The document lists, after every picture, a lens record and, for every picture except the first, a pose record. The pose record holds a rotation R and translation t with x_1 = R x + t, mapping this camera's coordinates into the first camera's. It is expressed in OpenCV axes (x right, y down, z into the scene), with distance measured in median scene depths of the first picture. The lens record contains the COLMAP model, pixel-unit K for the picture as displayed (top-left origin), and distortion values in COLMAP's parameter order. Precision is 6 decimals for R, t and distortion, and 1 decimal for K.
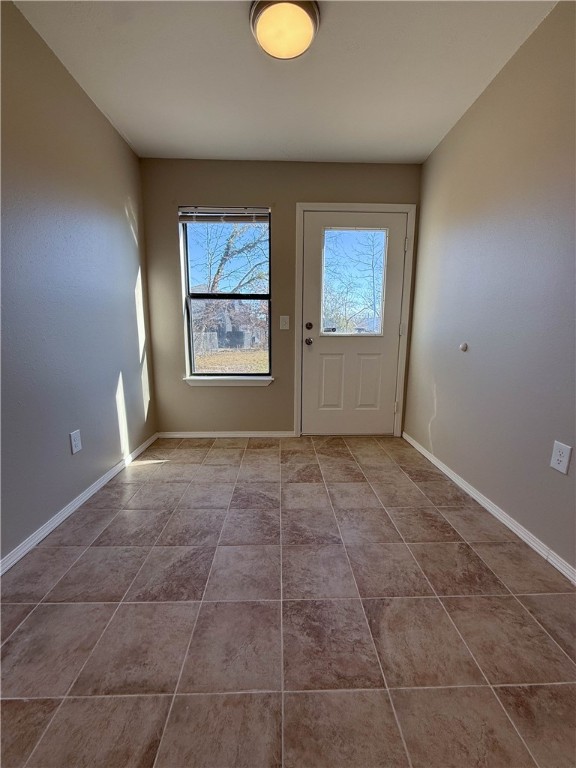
lens RADIAL K [[304.9, 0, 285.5], [0, 304.9, 382.1], [0, 0, 1]] dist [-0.000036, 0.000048]
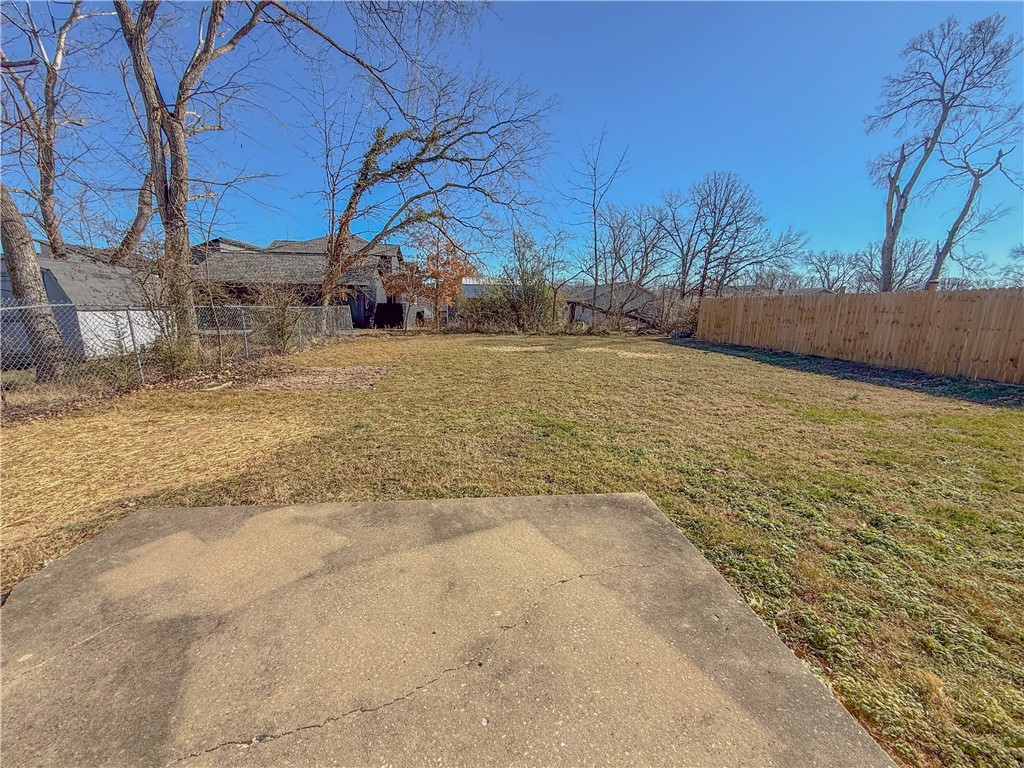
lens RADIAL K [[406.5, 0, 509.3], [0, 406.5, 386.4], [0, 0, 1]] dist [-0.000036, 0.000048]
pose [[0.996080, -0.003921, 0.088375, 0.024806], [0.000647, 0.999314, 0.037037, -0.026108], [-0.088460, -0.036834, 0.995398, 0.128078]]
